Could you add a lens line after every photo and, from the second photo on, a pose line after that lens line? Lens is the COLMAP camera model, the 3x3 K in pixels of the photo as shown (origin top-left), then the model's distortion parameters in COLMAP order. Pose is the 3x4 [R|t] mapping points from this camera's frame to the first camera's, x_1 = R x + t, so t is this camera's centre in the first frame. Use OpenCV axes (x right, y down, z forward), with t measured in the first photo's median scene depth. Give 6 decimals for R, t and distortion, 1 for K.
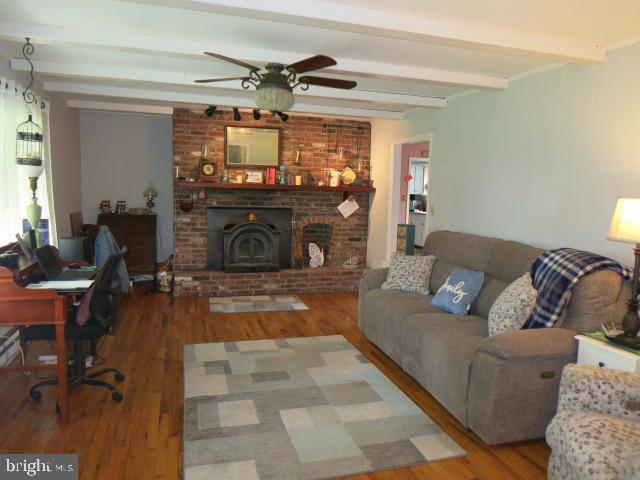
lens RADIAL K [[458.1, 0, 321.9], [0, 458.1, 239.8], [0, 0, 1]] dist [-0.036491, -0.001756]
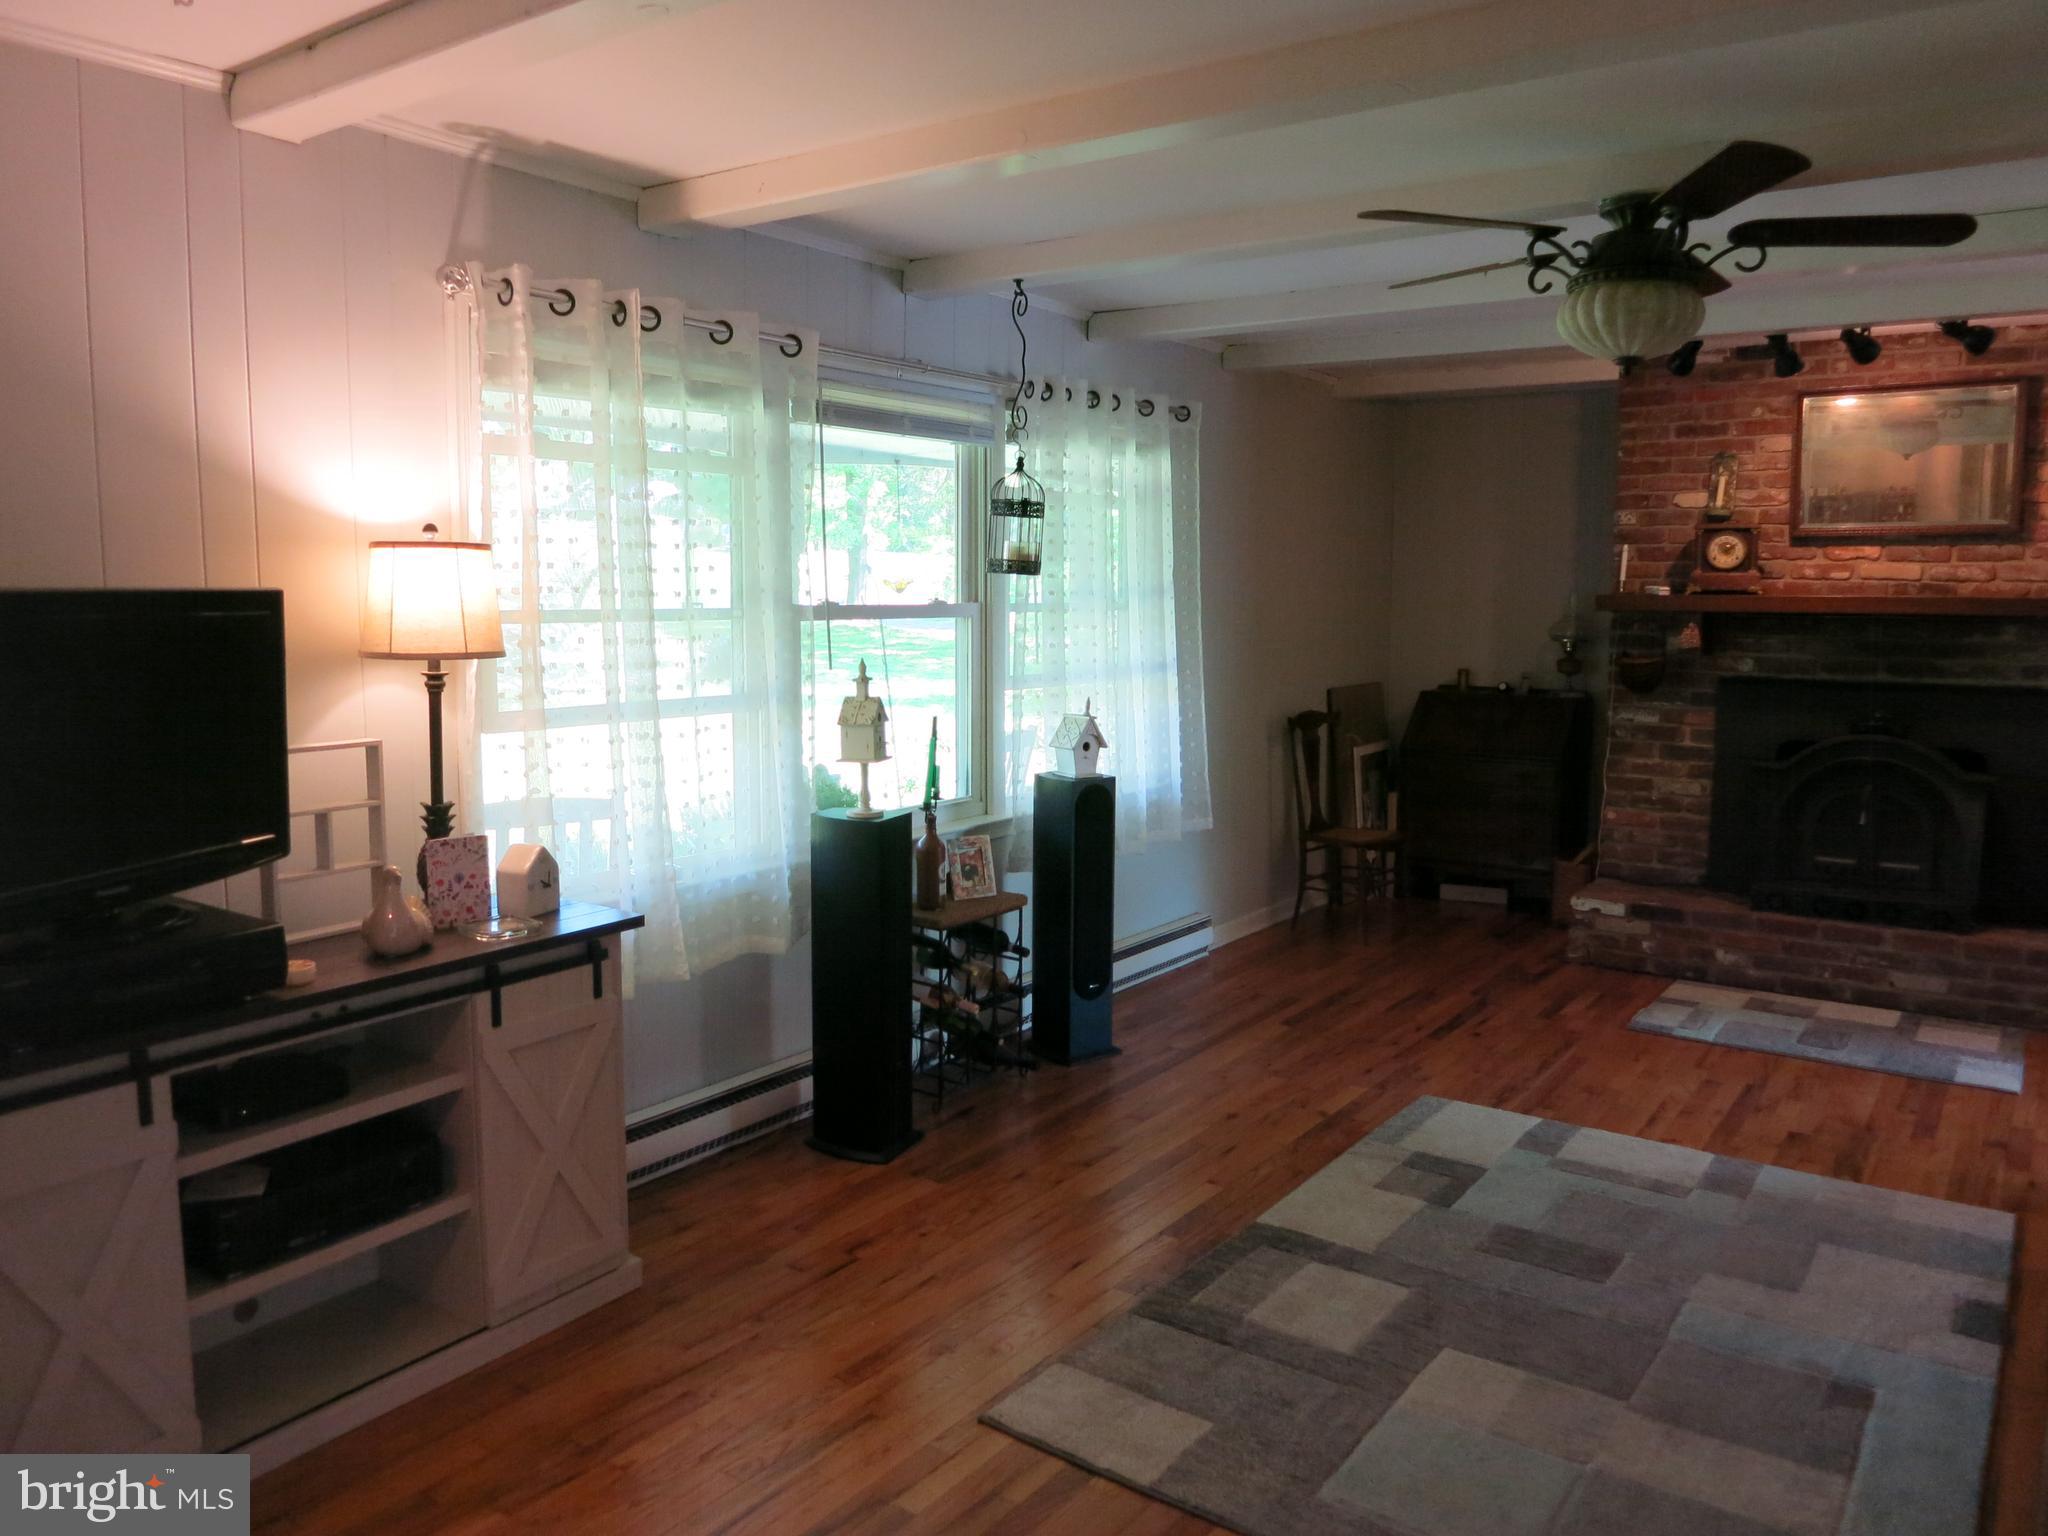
lens RADIAL K [[1465.8, 0, 1032.7], [0, 1465.8, 766.8], [0, 0, 1]] dist [-0.036491, -0.001756]
pose [[0.603748, 0.066791, -0.794372, 0.246356], [-0.070000, 0.997077, 0.030632, -0.013222], [0.794096, 0.037112, 0.606658, 0.085929]]
